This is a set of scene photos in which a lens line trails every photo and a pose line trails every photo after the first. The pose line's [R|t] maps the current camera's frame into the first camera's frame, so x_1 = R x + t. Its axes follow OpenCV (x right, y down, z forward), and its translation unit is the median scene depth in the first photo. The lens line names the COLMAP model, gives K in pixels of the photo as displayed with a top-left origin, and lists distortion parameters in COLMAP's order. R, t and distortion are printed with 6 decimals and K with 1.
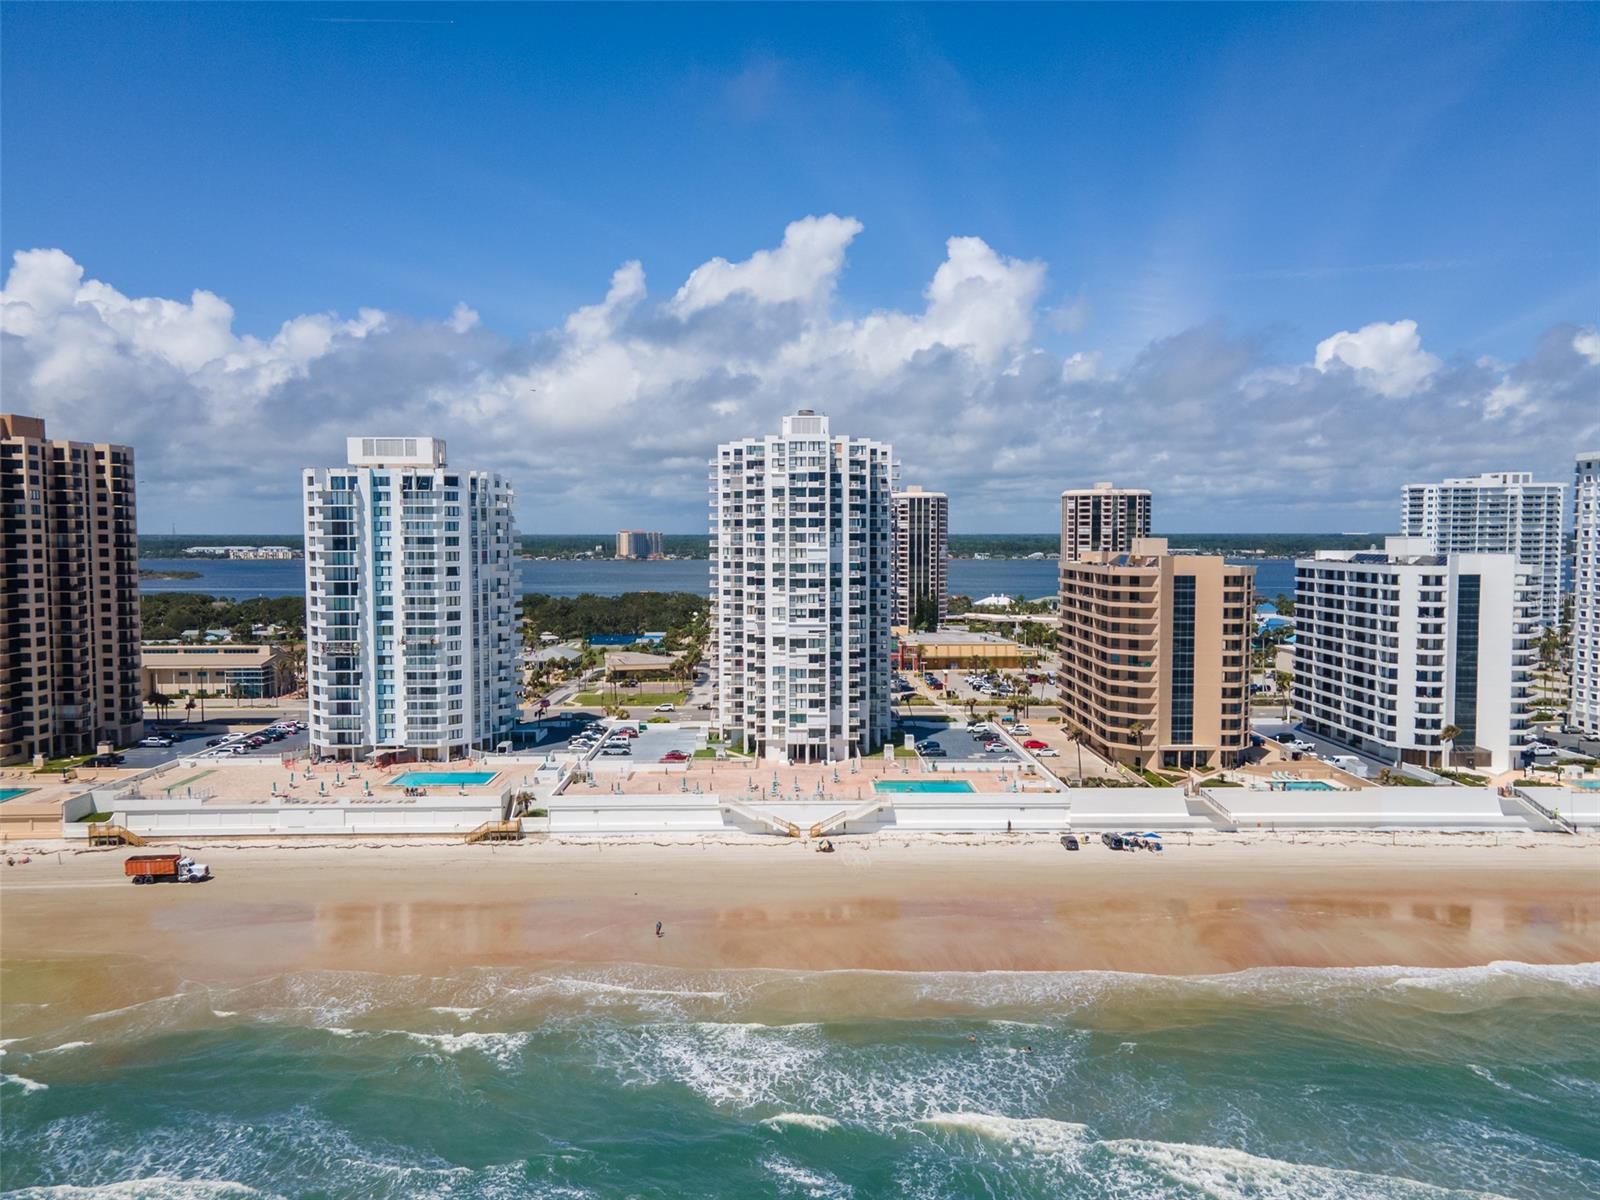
lens RADIAL K [[1190.2, 0, 795.9], [0, 1190.2, 607.1], [0, 0, 1]] dist [0.032350, -0.003678]
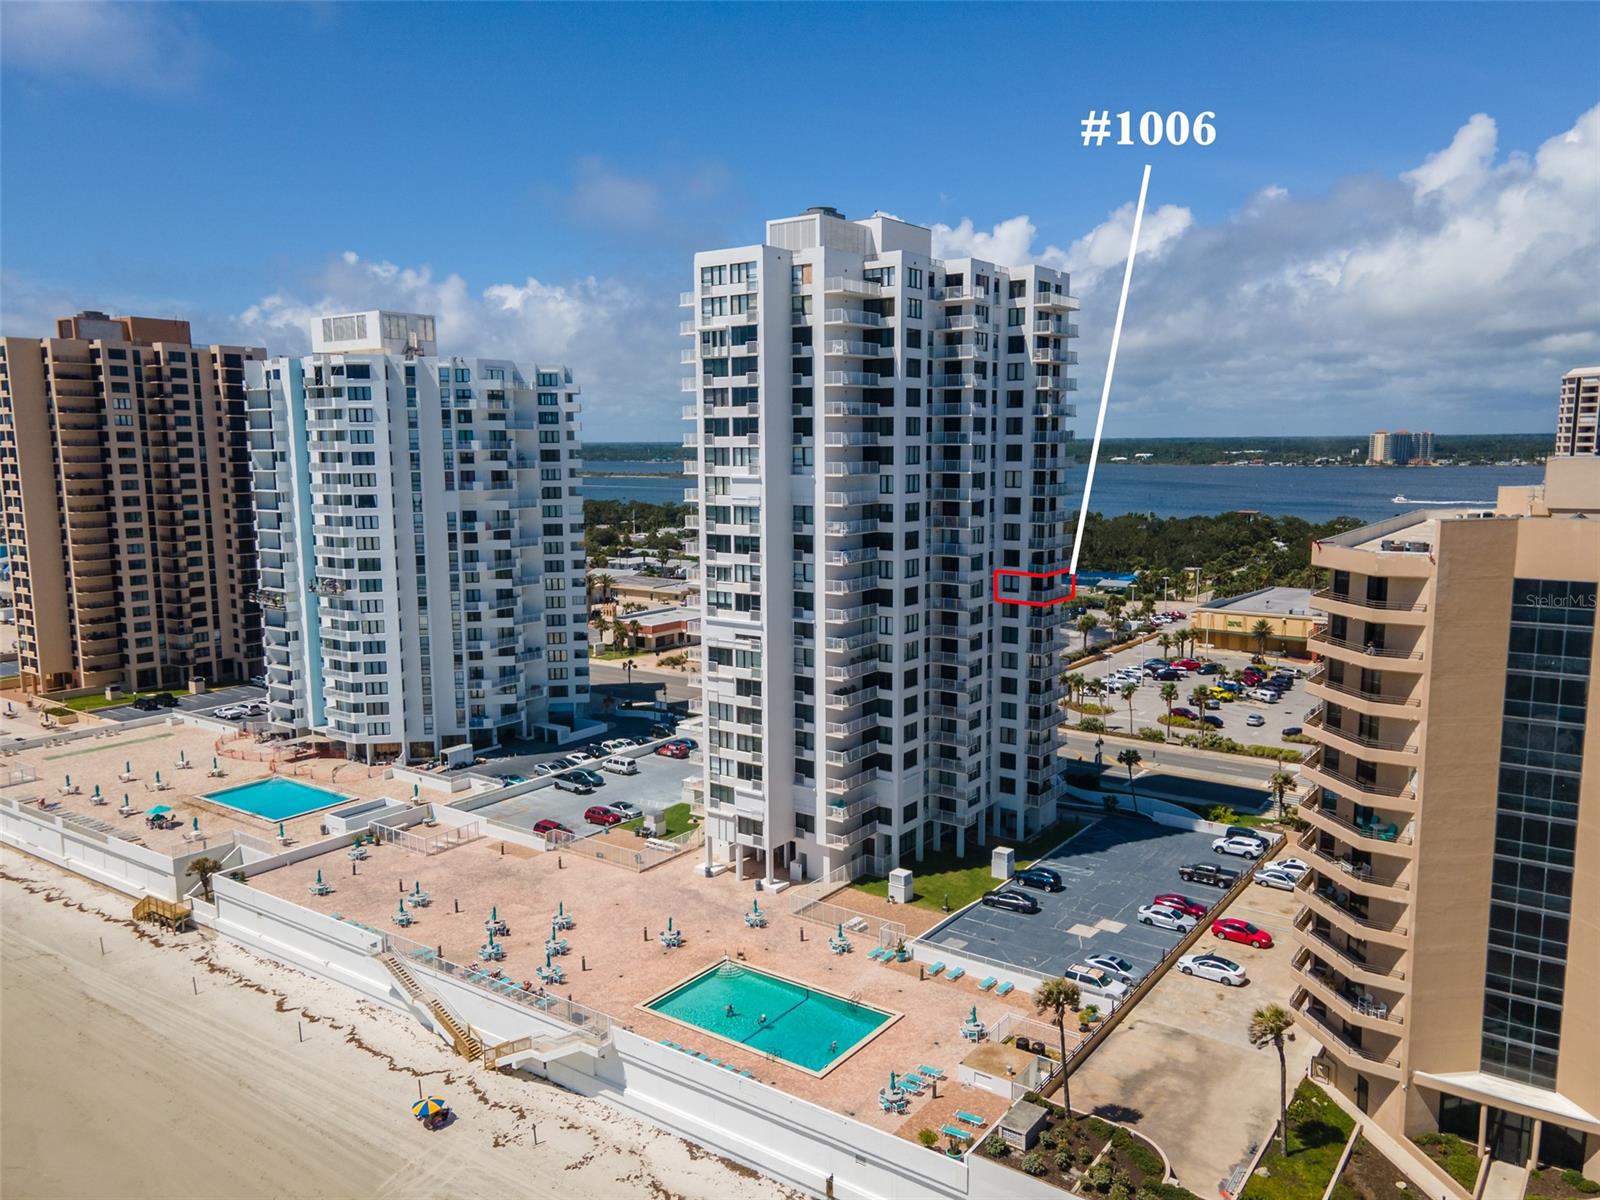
lens RADIAL K [[1190.2, 0, 795.9], [0, 1190.2, 607.1], [0, 0, 1]] dist [0.032350, -0.003678]
pose [[0.799911, 0.080264, -0.594727, 0.342763], [-0.031805, 0.995293, 0.091547, -0.040929], [0.599276, -0.054314, 0.798698, 0.594853]]
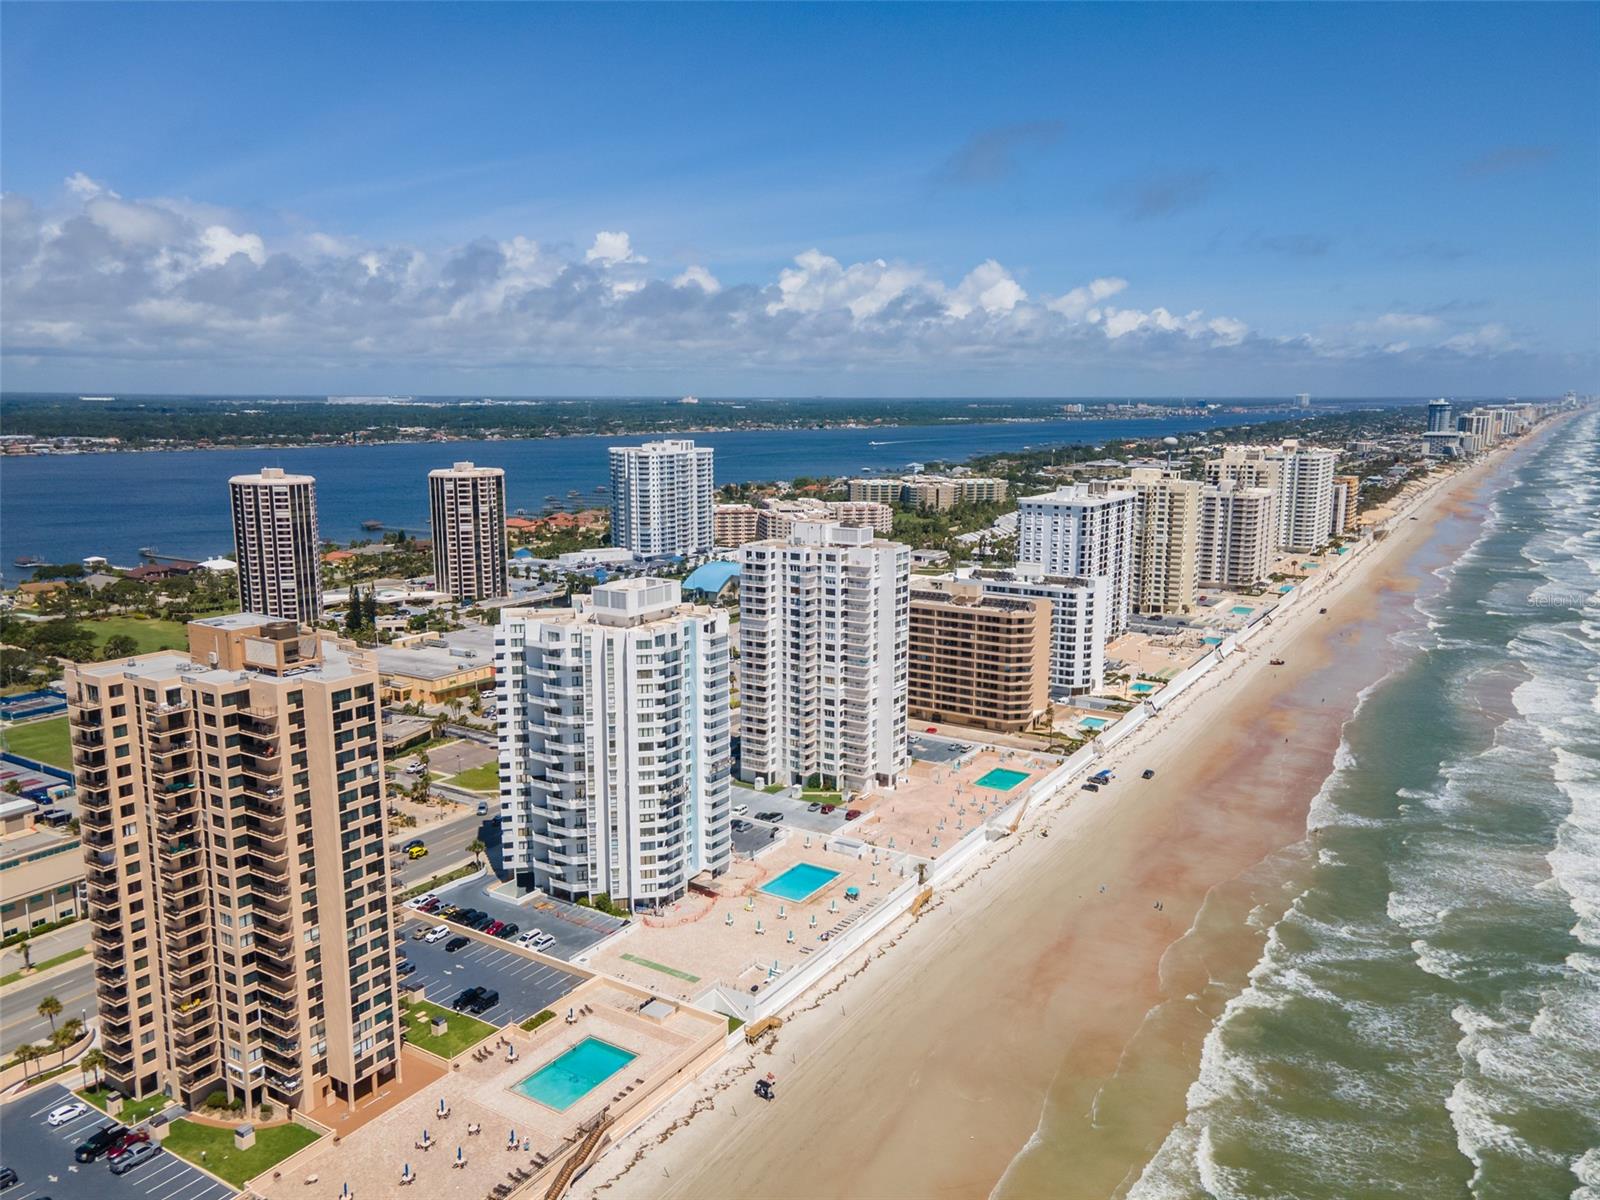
lens RADIAL K [[1190.2, 0, 795.9], [0, 1190.2, 607.1], [0, 0, 1]] dist [0.032350, -0.003678]
pose [[0.550527, -0.144745, 0.822173, -1.155461], [0.047489, 0.988689, 0.142262, -0.272611], [-0.833465, -0.039275, 0.551174, 0.354134]]
